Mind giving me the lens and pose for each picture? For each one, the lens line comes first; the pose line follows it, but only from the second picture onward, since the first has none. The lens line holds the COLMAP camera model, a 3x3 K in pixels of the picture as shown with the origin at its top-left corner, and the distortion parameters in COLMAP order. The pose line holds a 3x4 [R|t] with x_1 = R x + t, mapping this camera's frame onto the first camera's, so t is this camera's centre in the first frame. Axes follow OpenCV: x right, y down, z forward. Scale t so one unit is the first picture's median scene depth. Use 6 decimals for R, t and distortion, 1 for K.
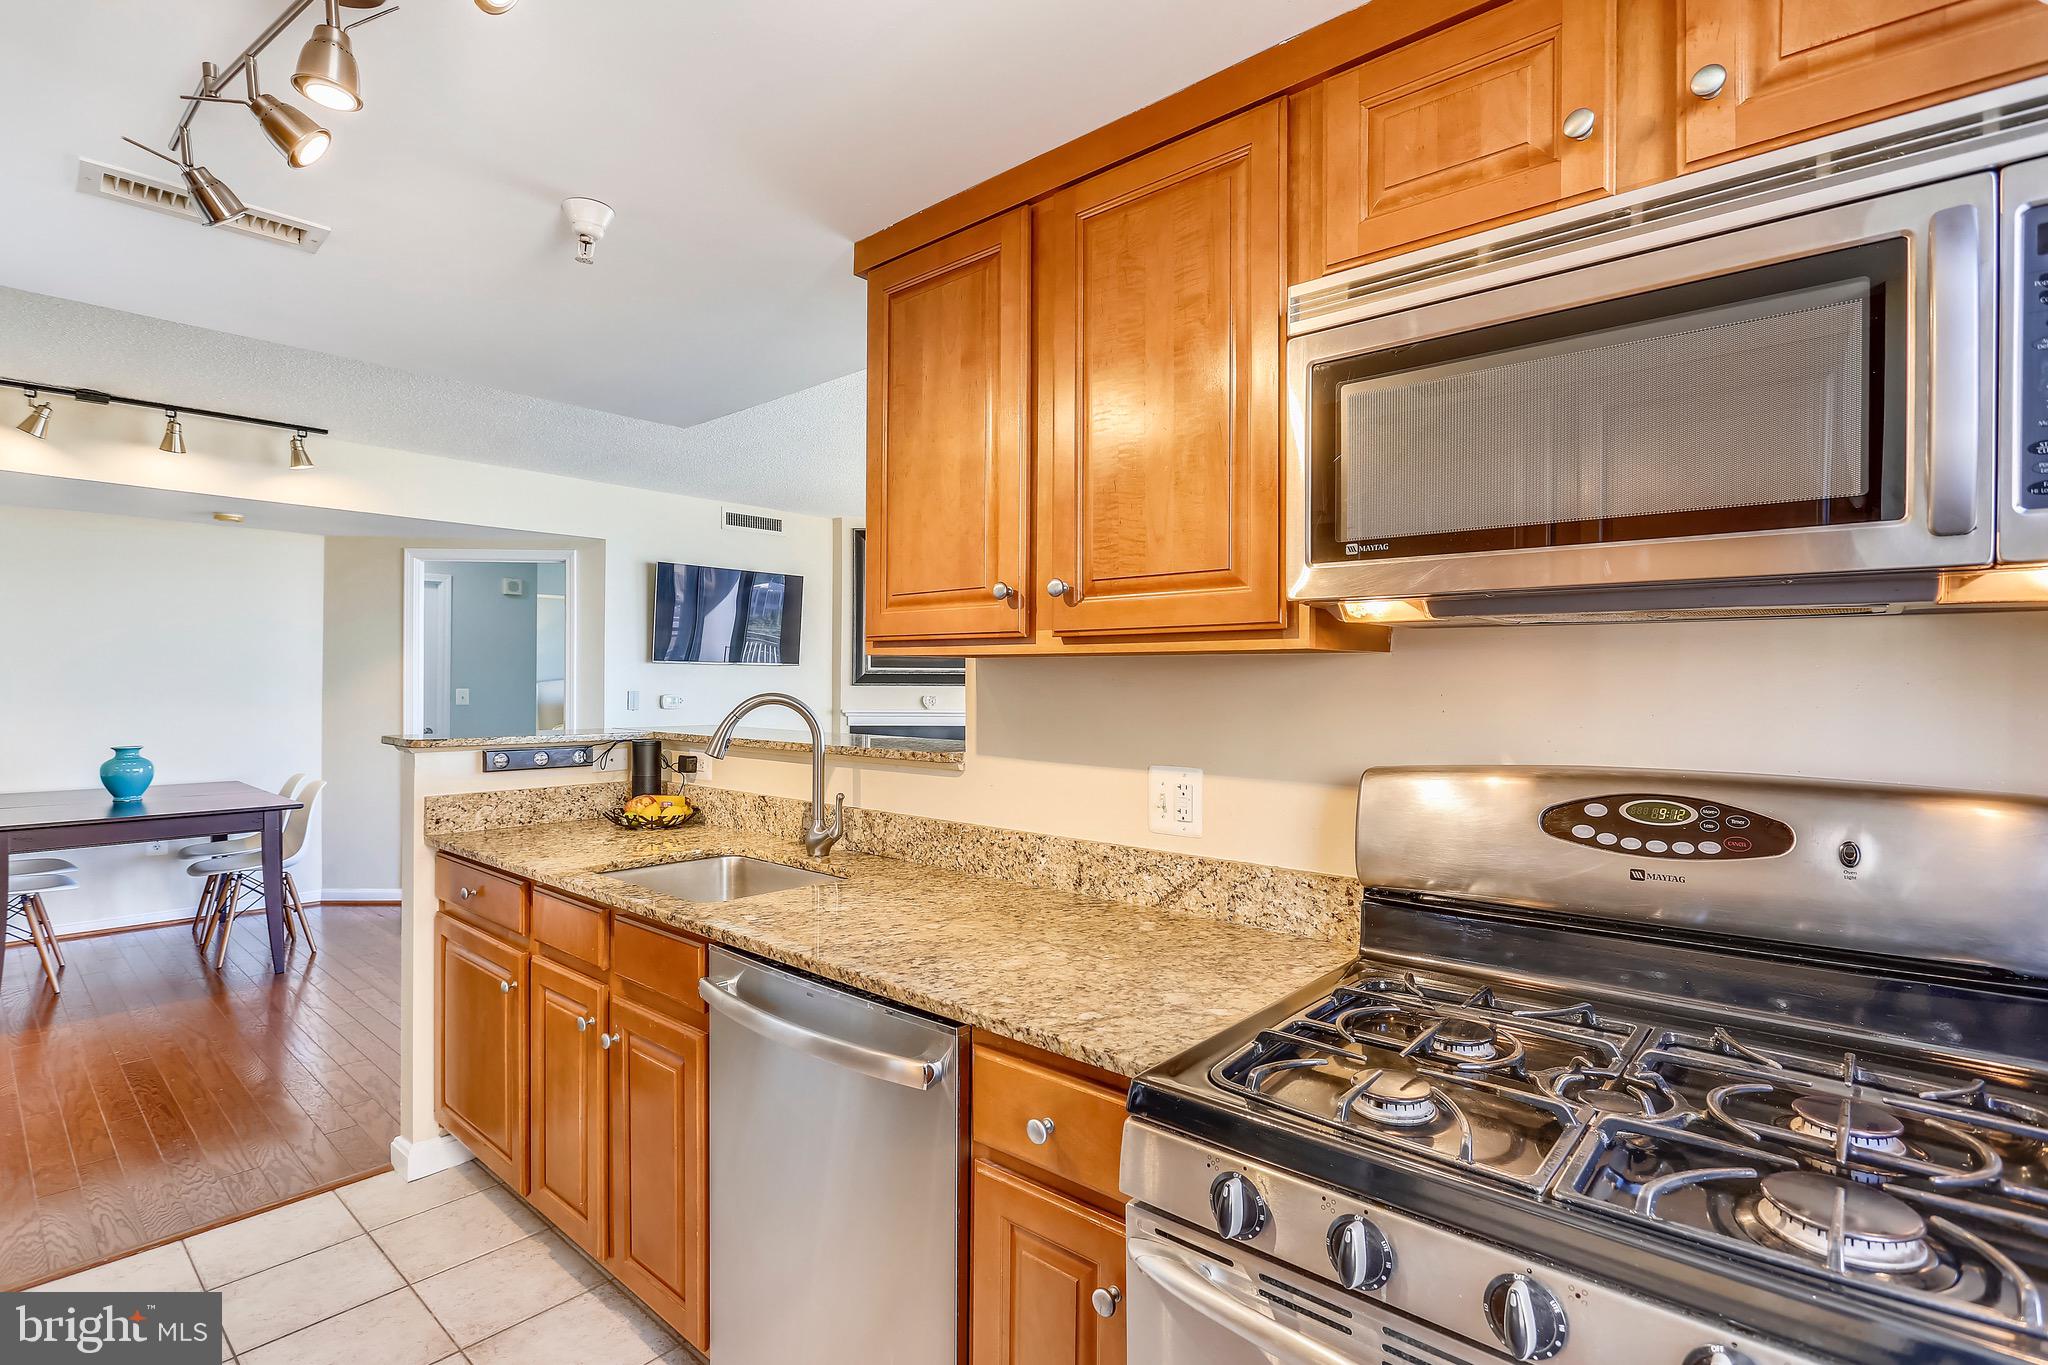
lens RADIAL K [[974.8, 0, 1037.4], [0, 974.8, 684.9], [0, 0, 1]] dist [-0.011984, -0.000125]
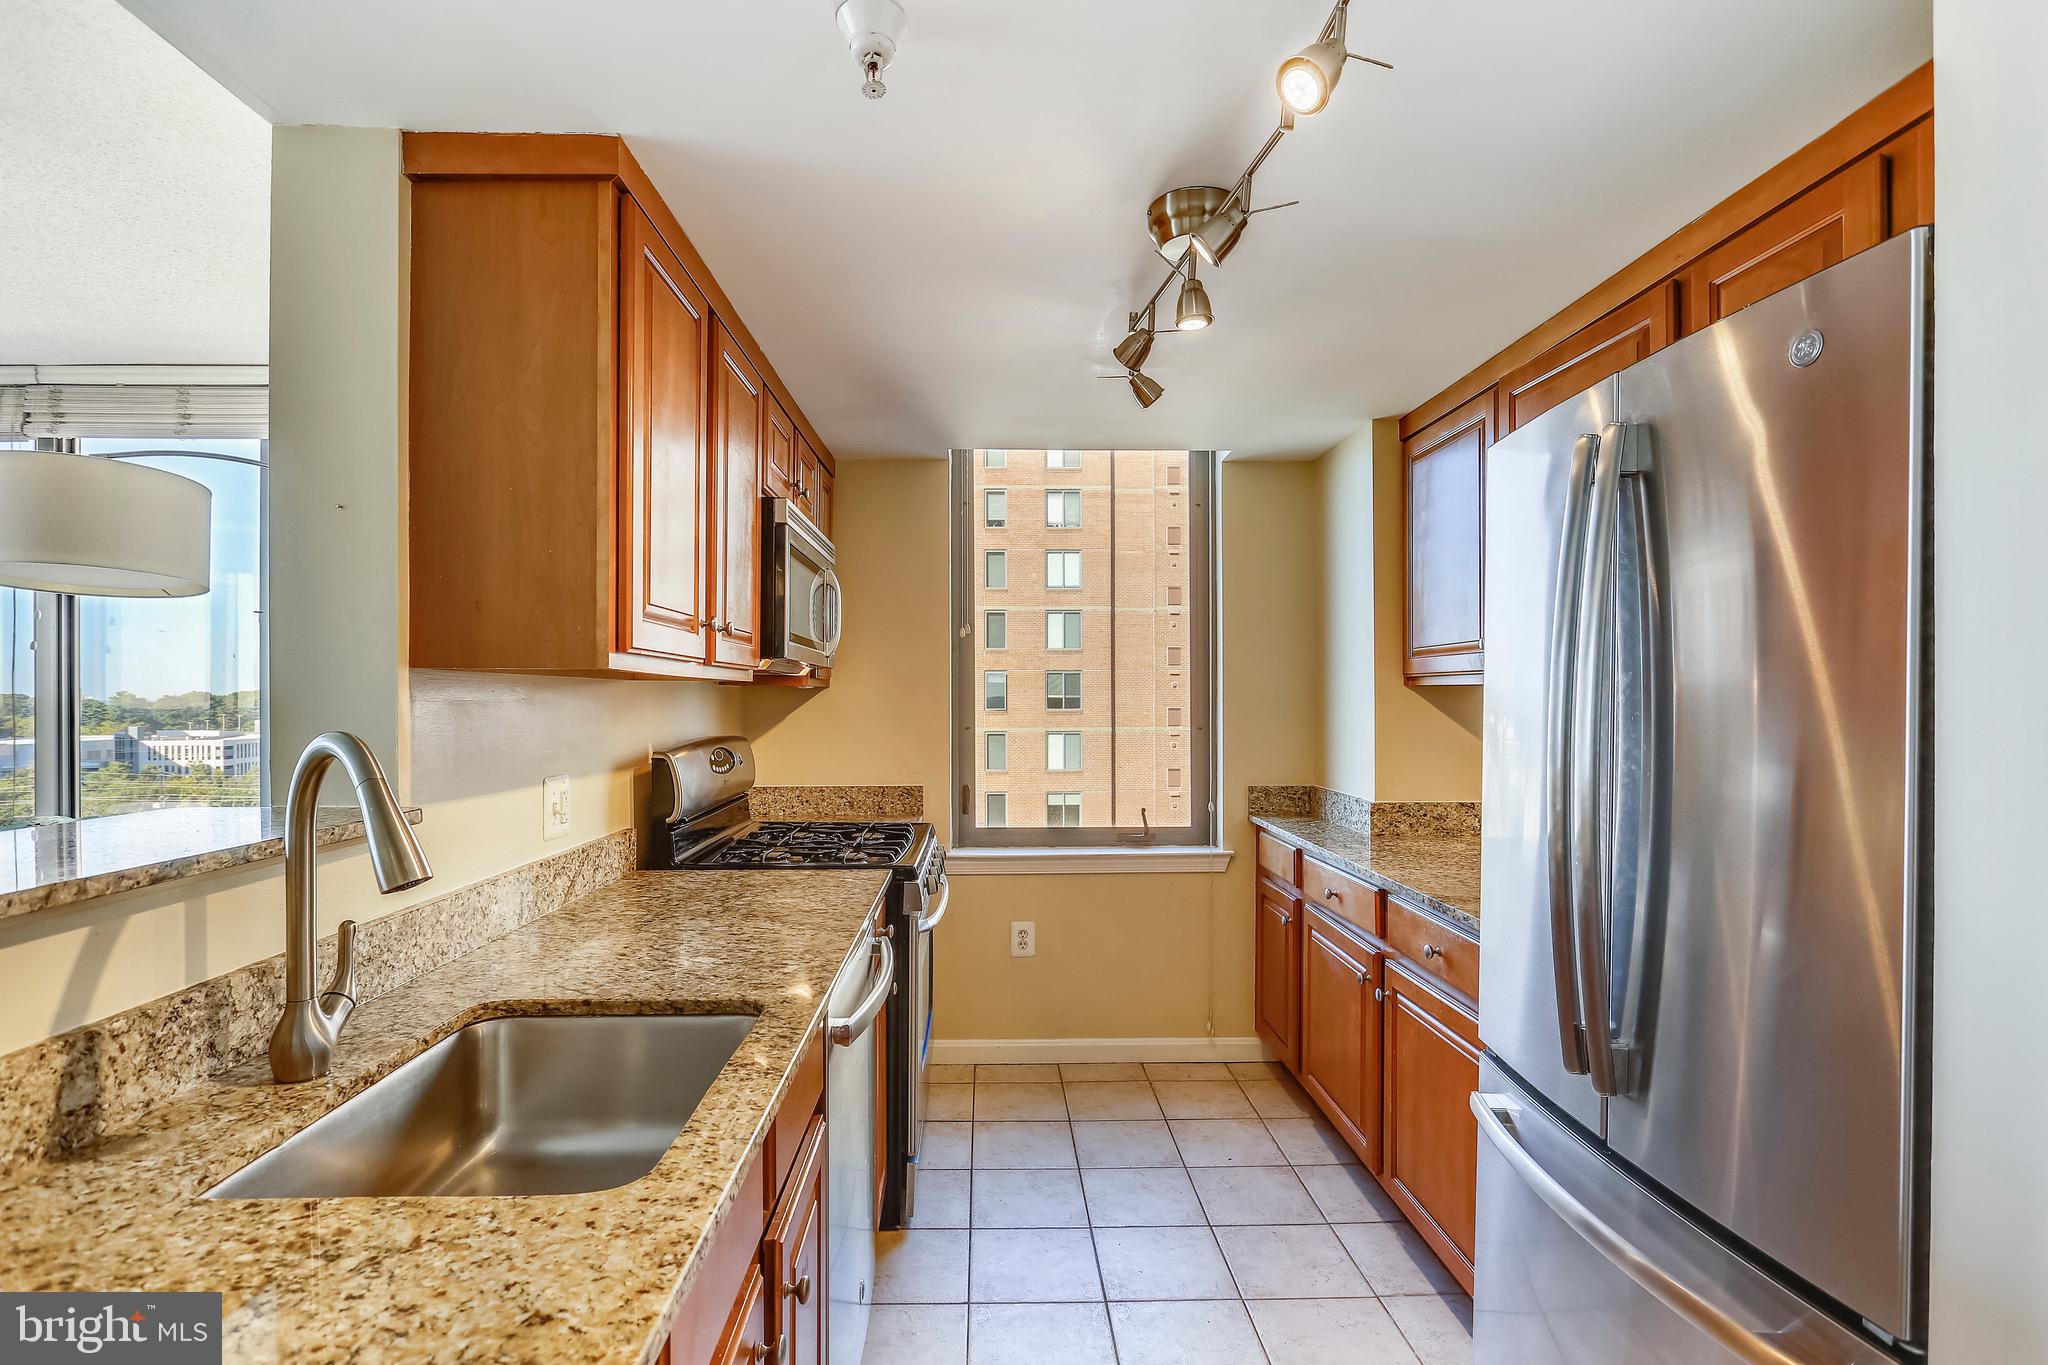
lens RADIAL K [[974.8, 0, 1037.4], [0, 974.8, 684.9], [0, 0, 1]] dist [-0.011984, -0.000125]
pose [[0.670839, -0.012768, -0.741493, 0.245928], [-0.010047, 0.999604, -0.026302, 0.009945], [0.741535, 0.025095, 0.670445, -0.214266]]
